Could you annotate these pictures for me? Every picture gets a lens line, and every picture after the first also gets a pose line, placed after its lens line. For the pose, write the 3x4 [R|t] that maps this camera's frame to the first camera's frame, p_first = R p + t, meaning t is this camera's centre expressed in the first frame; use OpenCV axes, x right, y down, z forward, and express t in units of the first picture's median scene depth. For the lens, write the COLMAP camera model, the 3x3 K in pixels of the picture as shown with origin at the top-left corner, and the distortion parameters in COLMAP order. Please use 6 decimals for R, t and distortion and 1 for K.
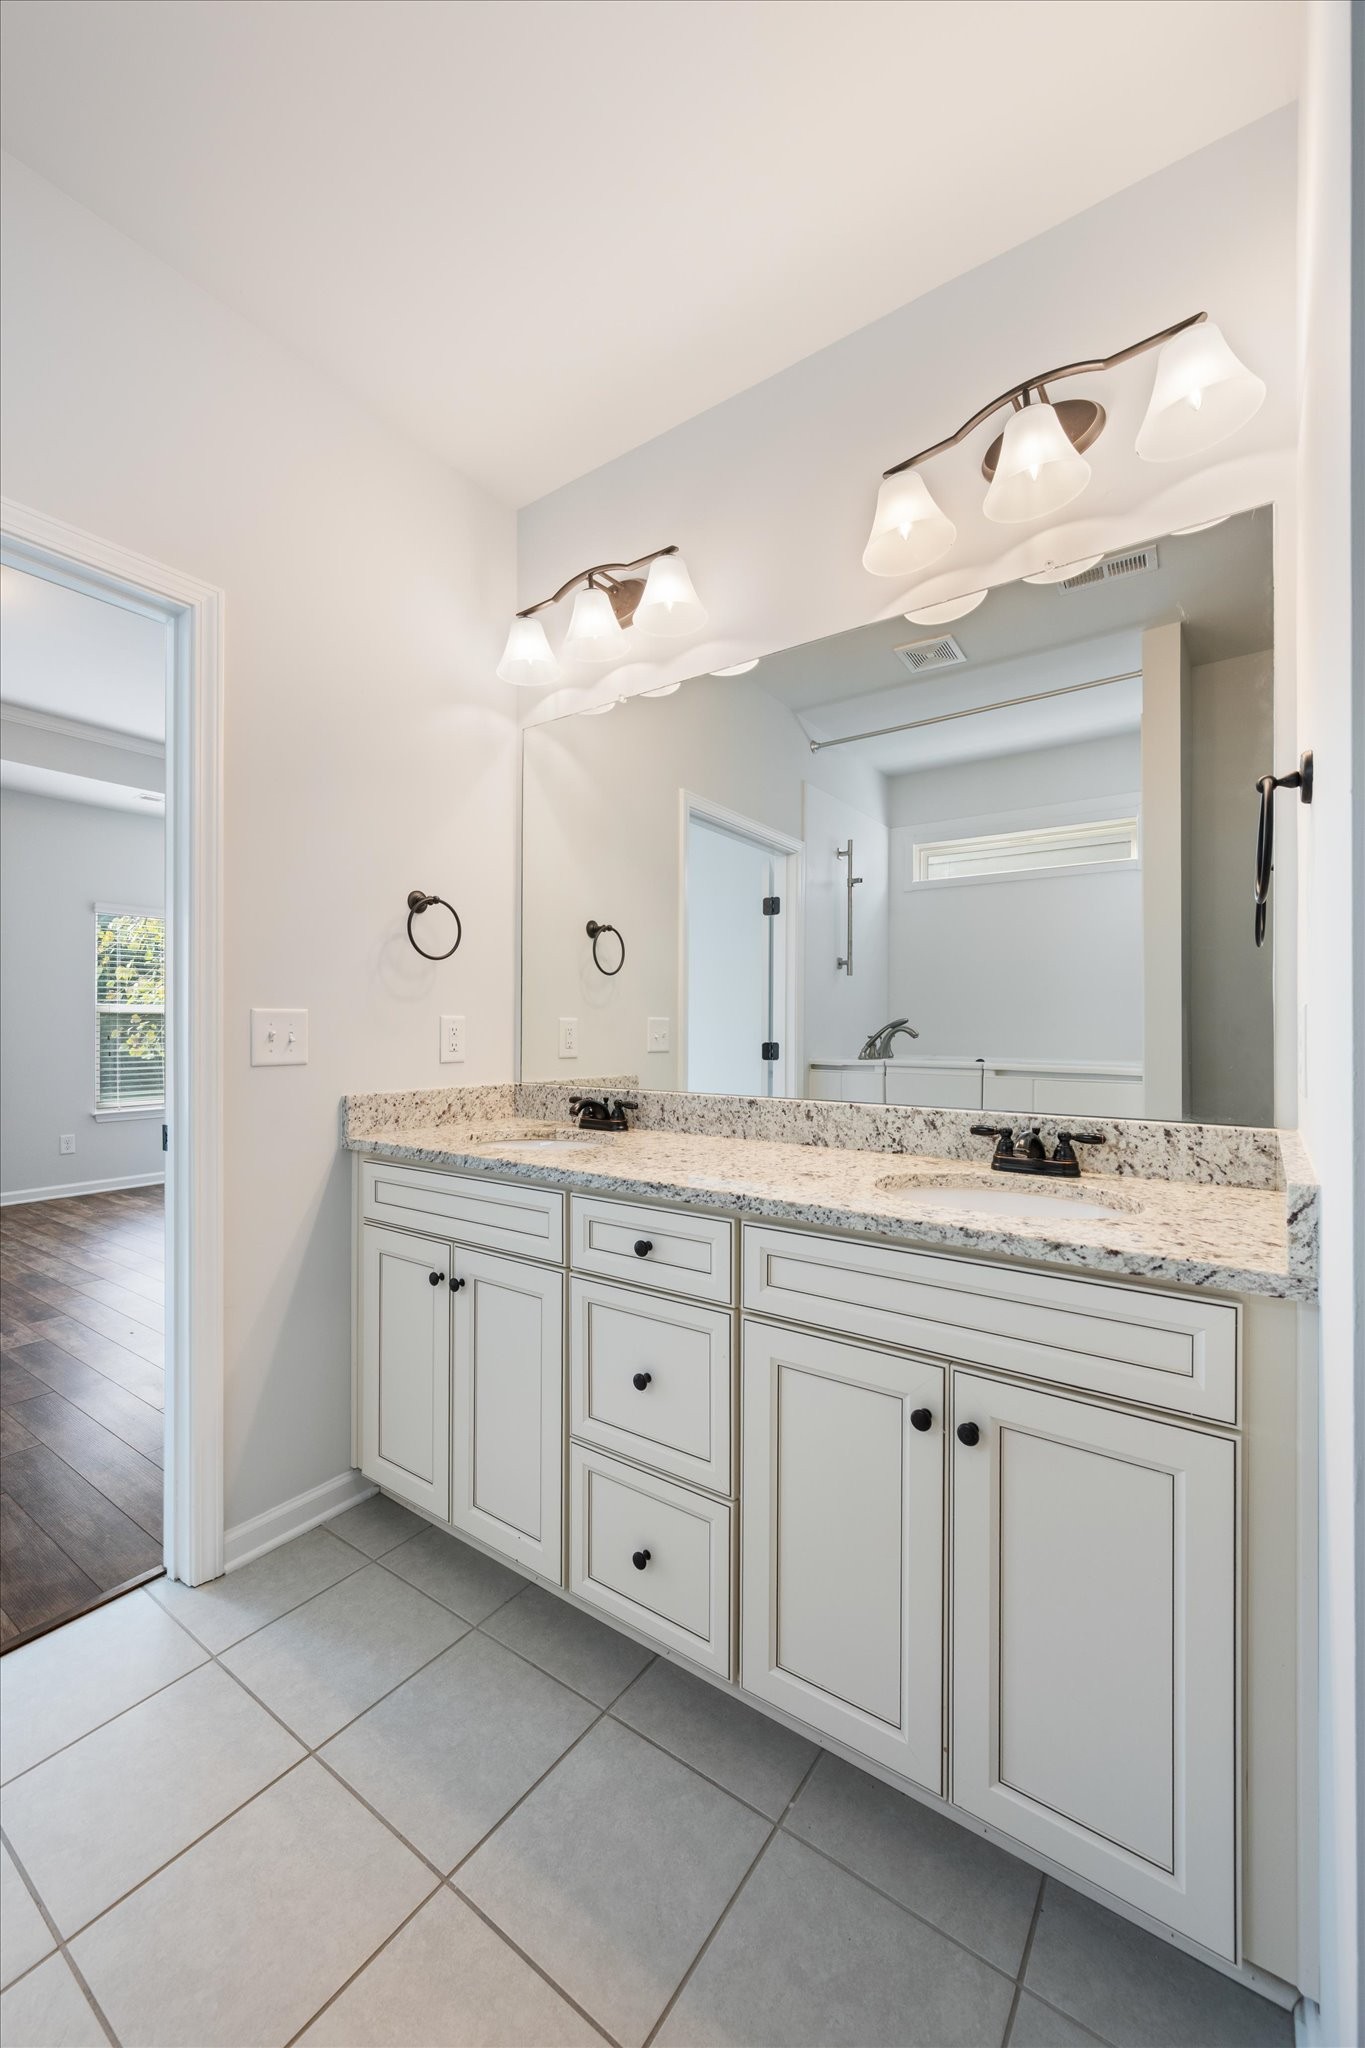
lens RADIAL K [[803.4, 0, 687.9], [0, 803.4, 1020.5], [0, 0, 1]] dist [-0.003463, 0.000408]
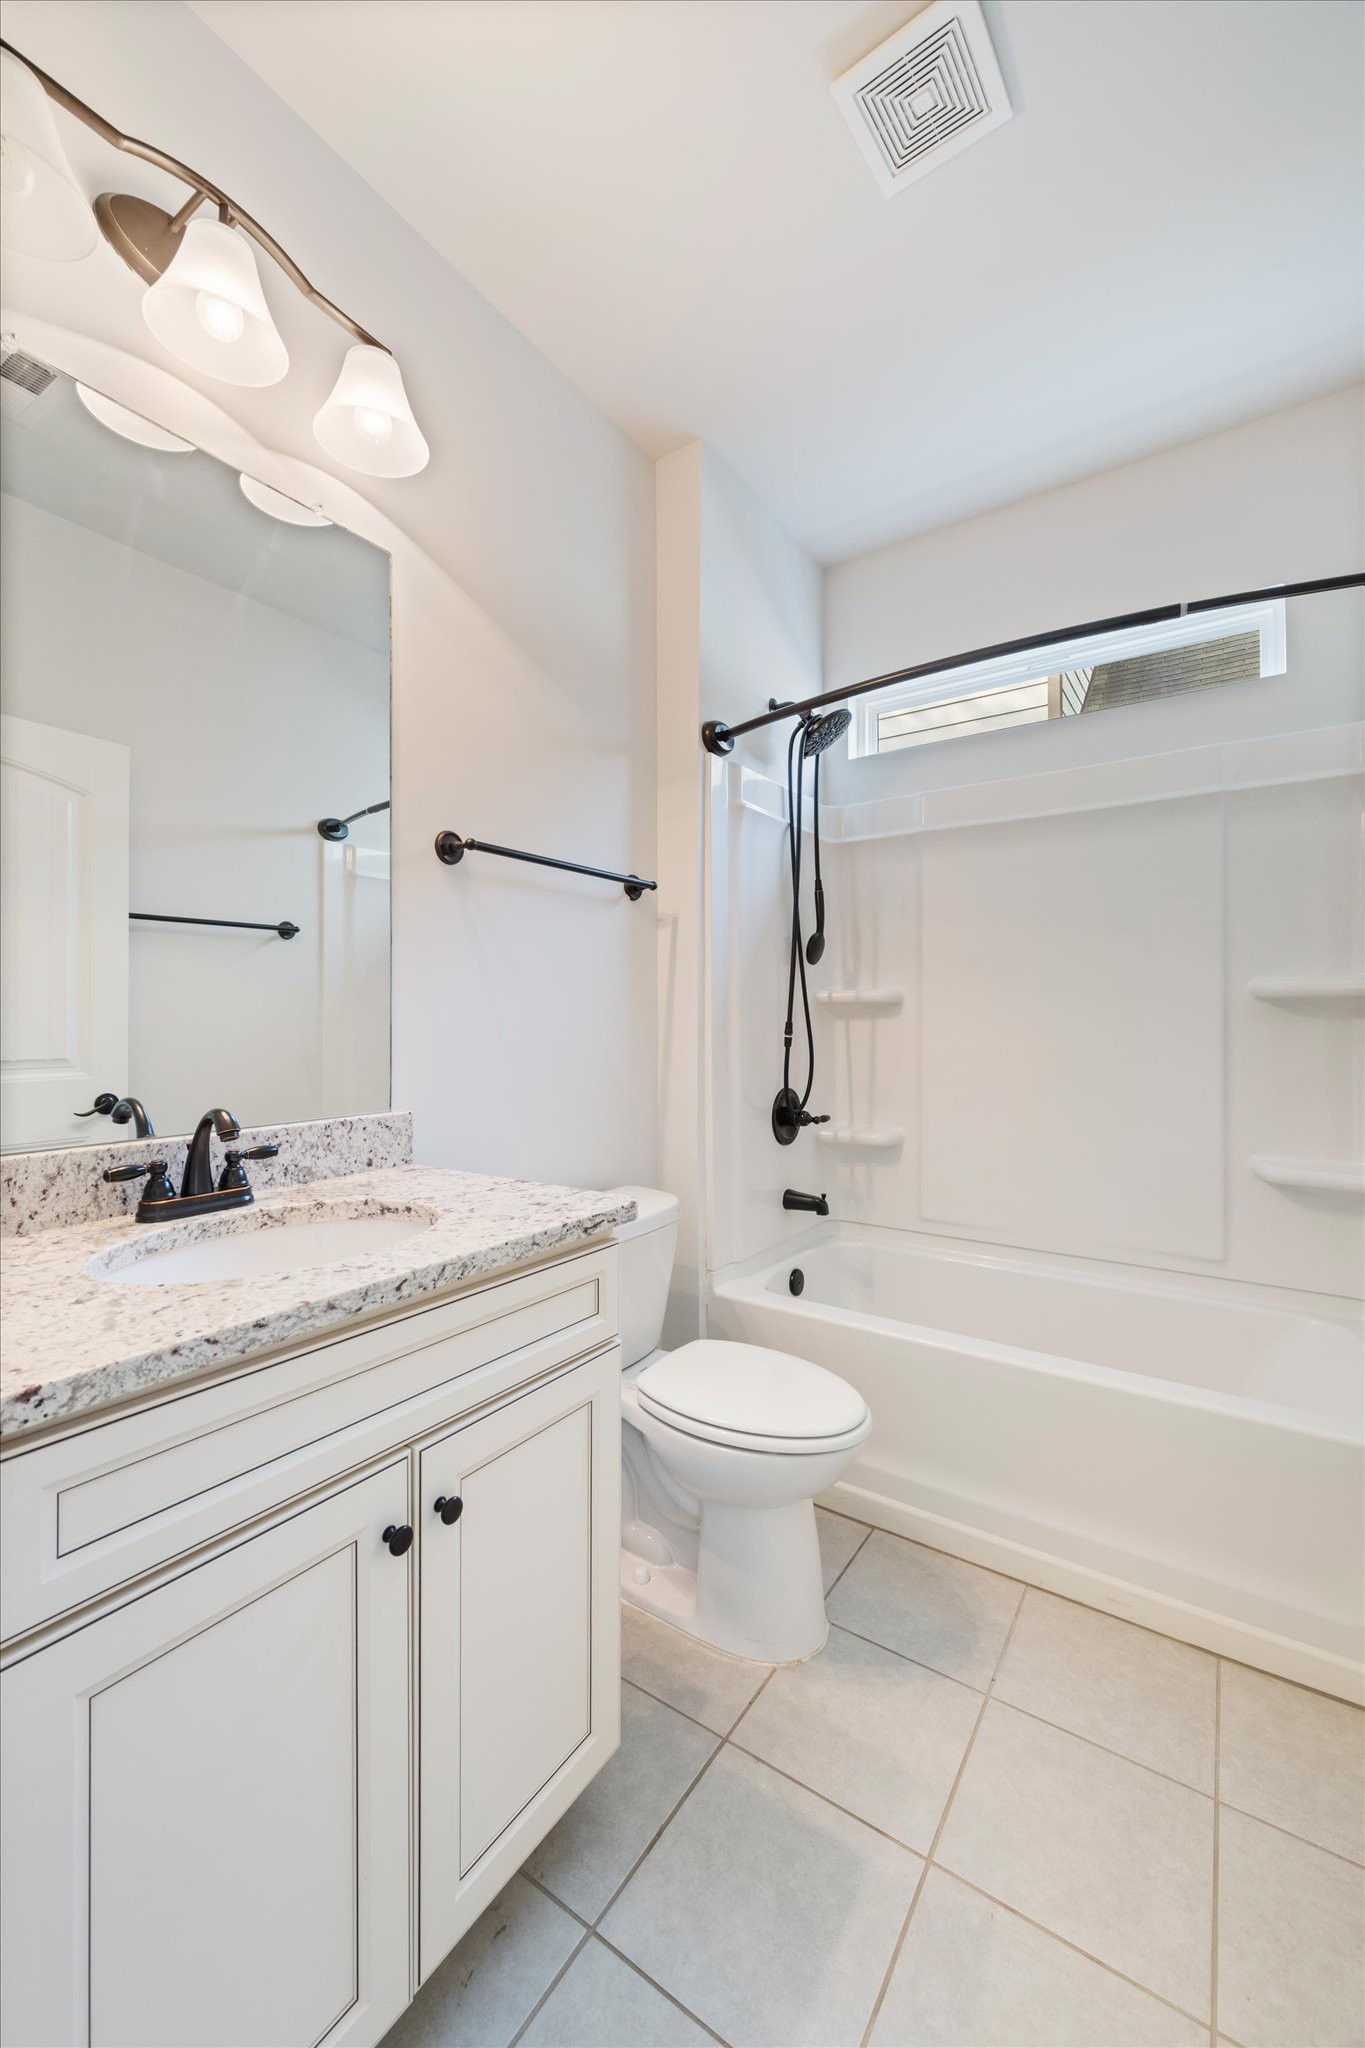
lens RADIAL K [[803.4, 0, 686.8], [0, 803.4, 1014.9], [0, 0, 1]] dist [-0.003463, 0.000408]
pose [[-0.015067, -0.001556, 0.999885, -0.439133], [0.007393, 0.999971, 0.001667, 0.005051], [-0.999859, 0.007417, -0.015055, 0.701750]]
